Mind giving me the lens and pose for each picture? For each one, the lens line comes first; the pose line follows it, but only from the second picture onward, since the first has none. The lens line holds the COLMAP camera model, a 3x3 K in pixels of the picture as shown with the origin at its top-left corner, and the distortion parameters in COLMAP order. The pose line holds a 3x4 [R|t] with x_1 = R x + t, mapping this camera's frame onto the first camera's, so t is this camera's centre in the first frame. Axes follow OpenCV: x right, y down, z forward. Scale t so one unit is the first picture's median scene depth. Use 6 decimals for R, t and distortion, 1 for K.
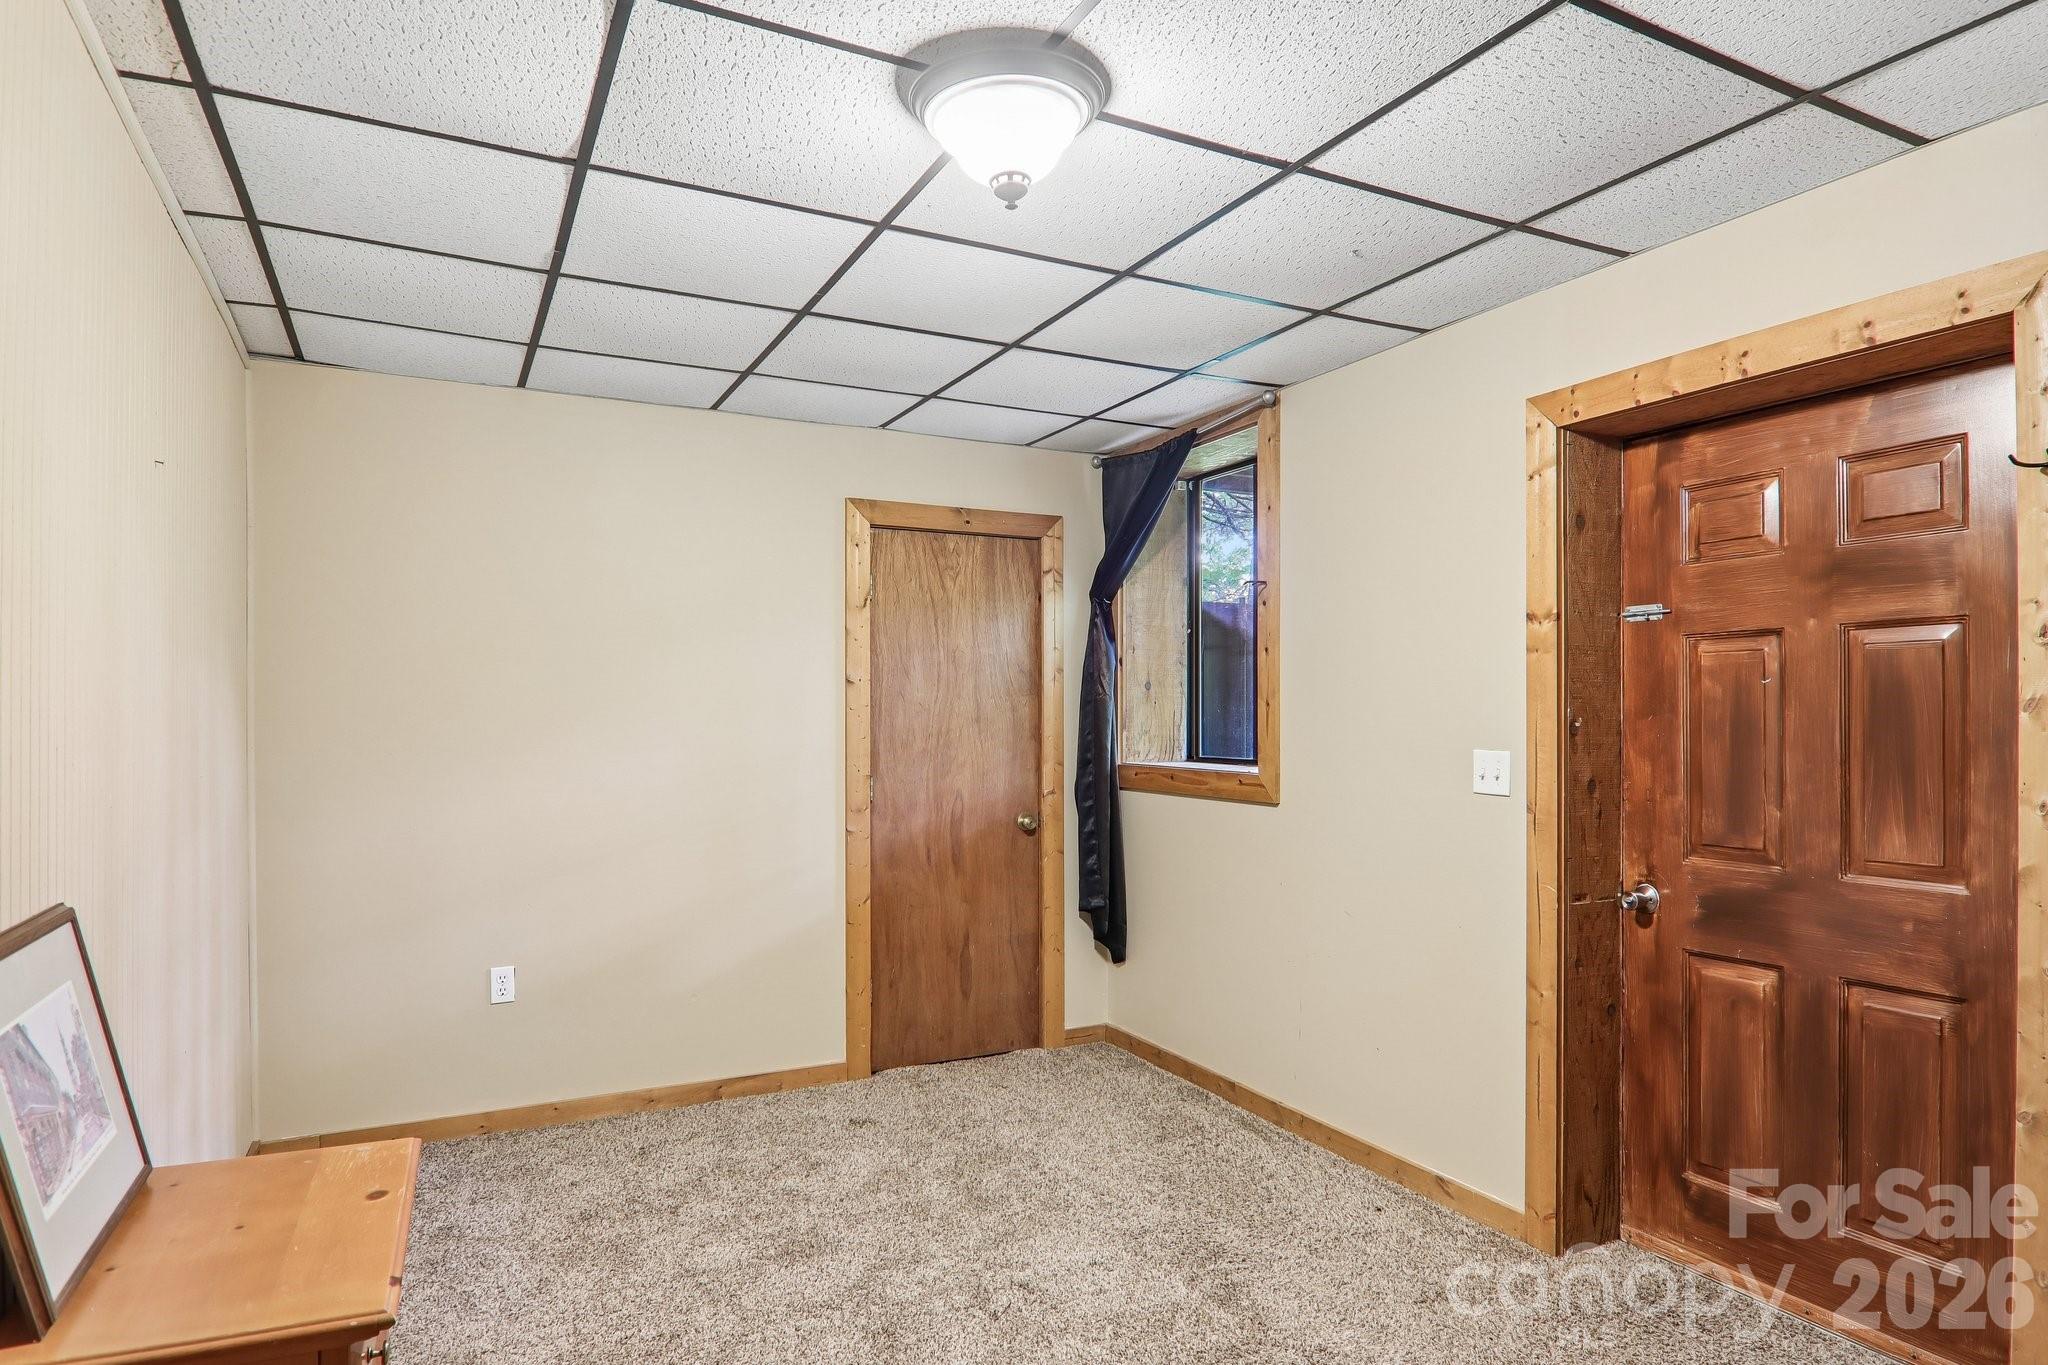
lens RADIAL K [[1162.9, 0, 1024.7], [0, 1162.9, 697.9], [0, 0, 1]] dist [0.000365, -0.017039]
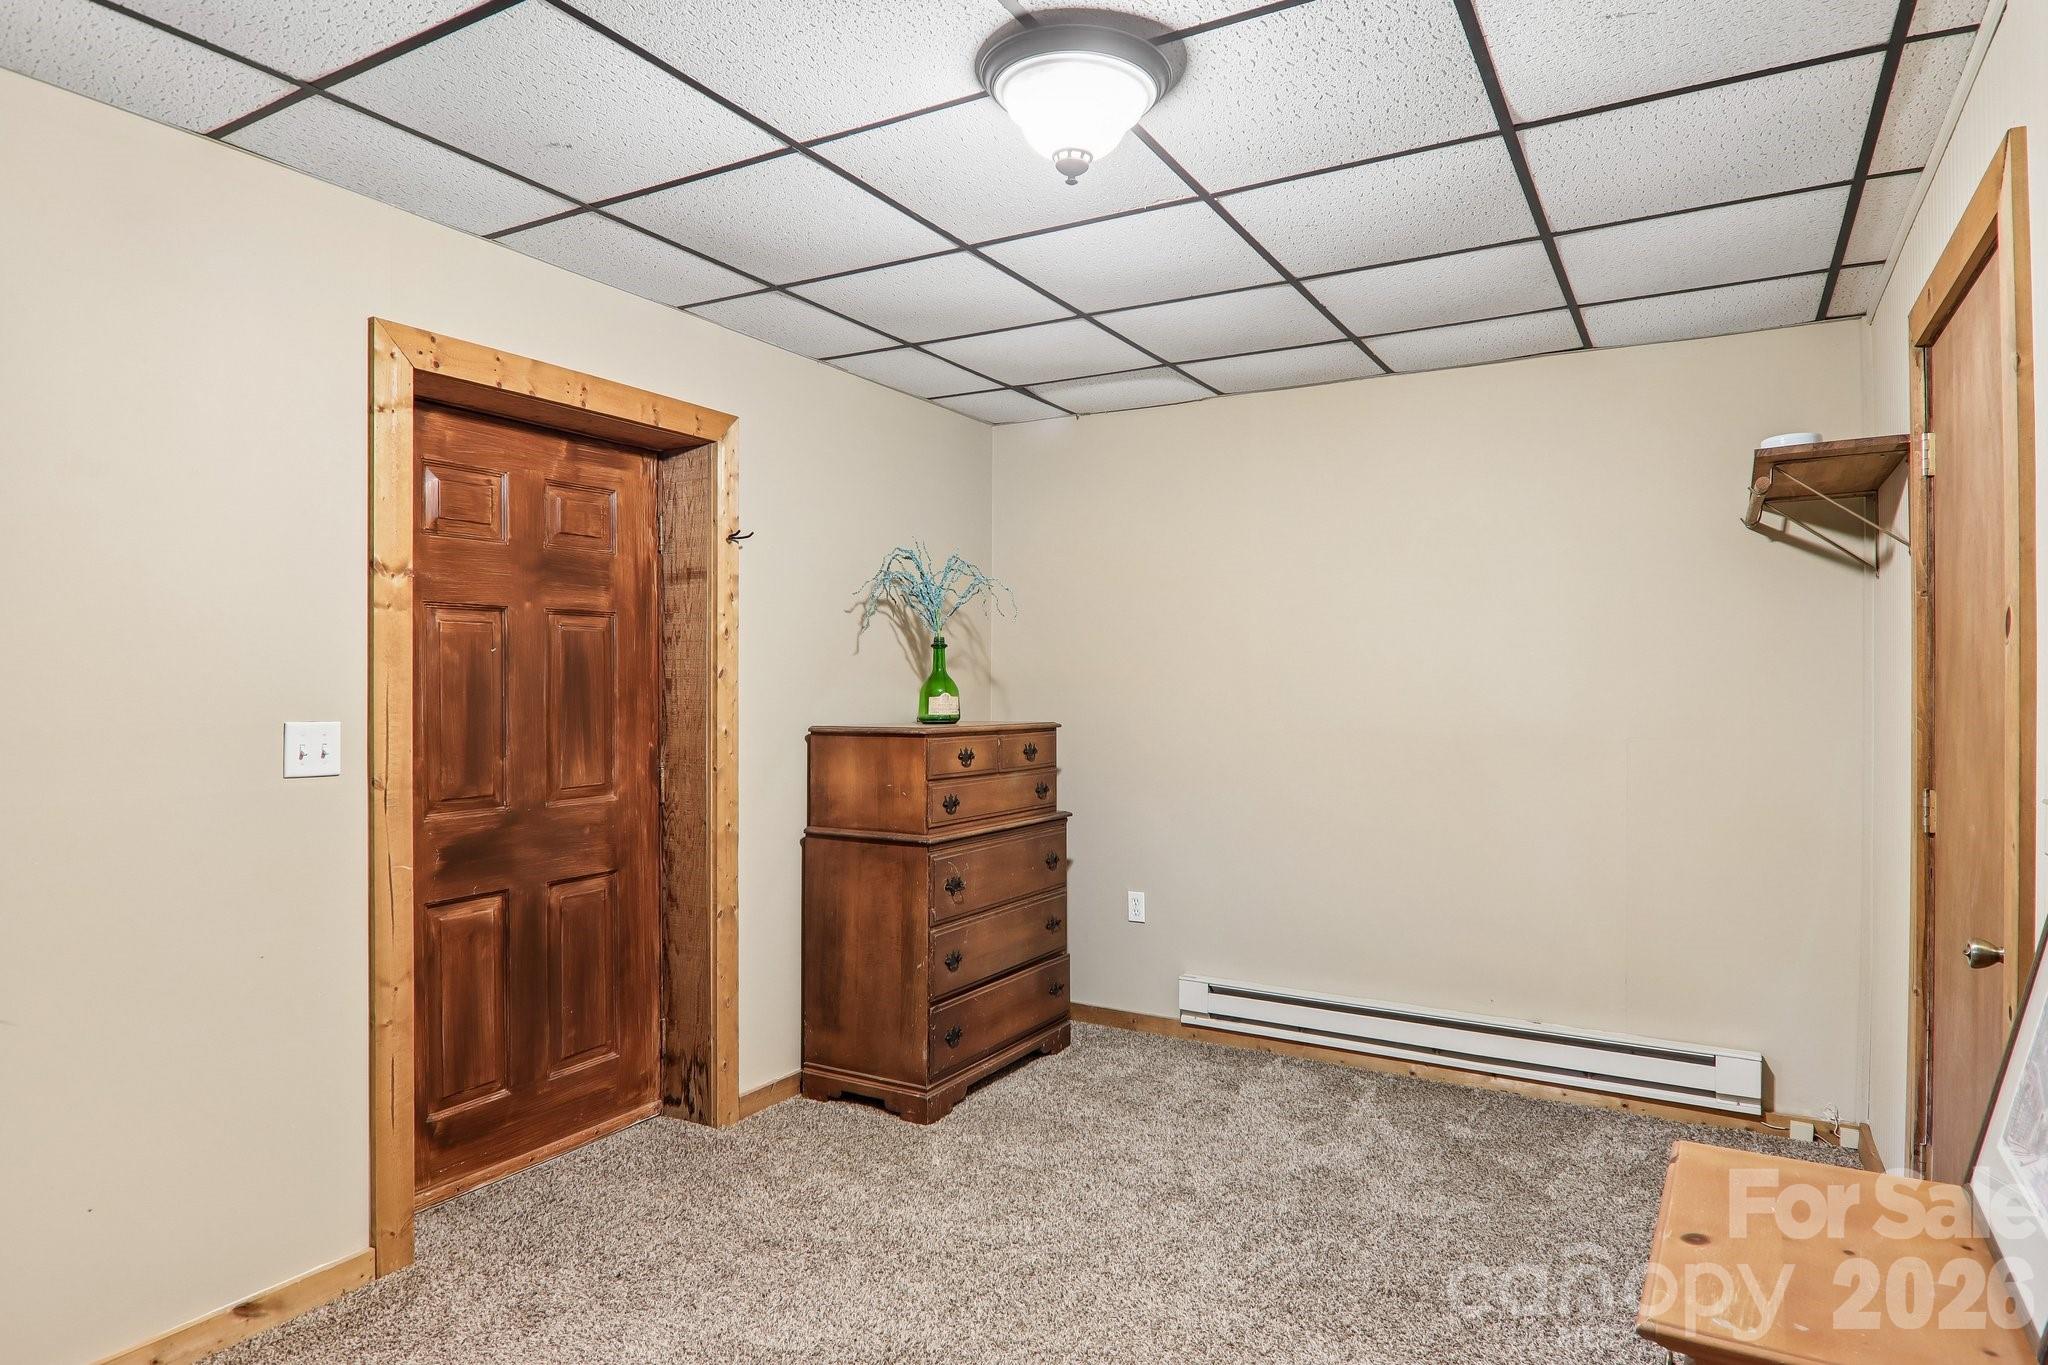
lens RADIAL K [[1162.9, 0, 1028.1], [0, 1162.9, 680.5], [0, 0, 1]] dist [0.000365, -0.017039]
pose [[-0.541121, 0.000946, 0.840944, -0.640720], [-0.013599, 0.999859, -0.009875, 0.020504], [-0.840835, -0.016780, -0.541032, 1.188663]]
